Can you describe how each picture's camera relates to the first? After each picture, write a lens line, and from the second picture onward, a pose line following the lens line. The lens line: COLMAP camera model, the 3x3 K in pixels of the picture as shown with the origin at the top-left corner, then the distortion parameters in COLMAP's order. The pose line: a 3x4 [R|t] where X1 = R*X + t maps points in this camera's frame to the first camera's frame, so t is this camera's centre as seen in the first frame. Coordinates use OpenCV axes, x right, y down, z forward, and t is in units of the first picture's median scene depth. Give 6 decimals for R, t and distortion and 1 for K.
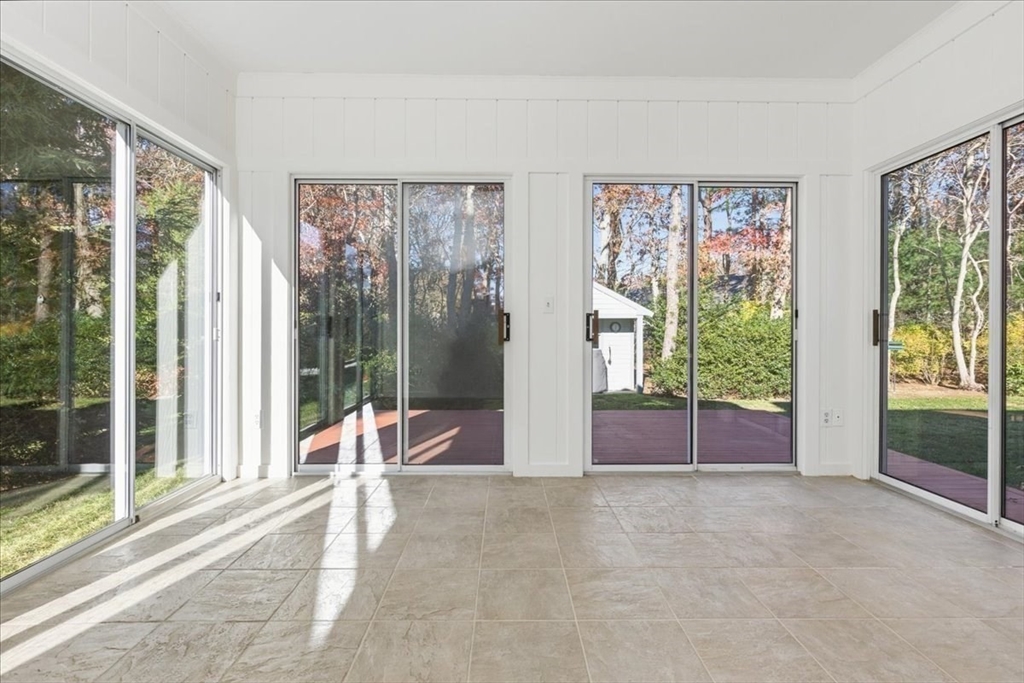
lens RADIAL K [[470.2, 0, 509.7], [0, 470.2, 333.8], [0, 0, 1]] dist [-0.001052, 0.001008]
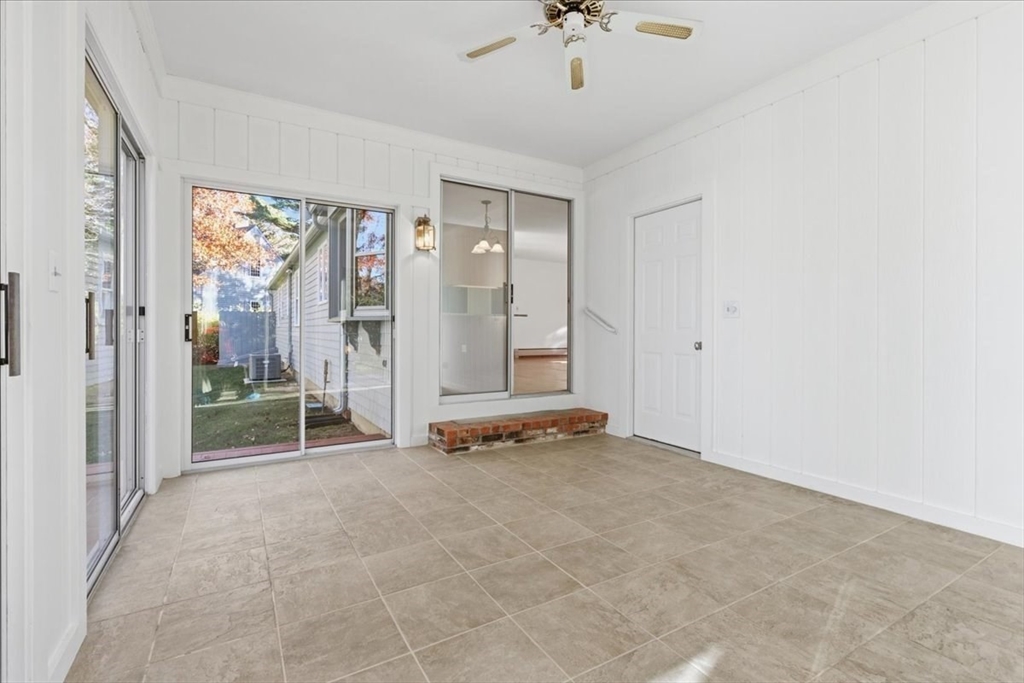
lens RADIAL K [[470.2, 0, 509.3], [0, 470.2, 334.2], [0, 0, 1]] dist [-0.001052, 0.001008]
pose [[-0.489216, -0.013477, 0.872059, -0.747628], [0.005184, 0.999818, 0.018360, -0.020790], [-0.872147, 0.013503, -0.489057, 1.322125]]
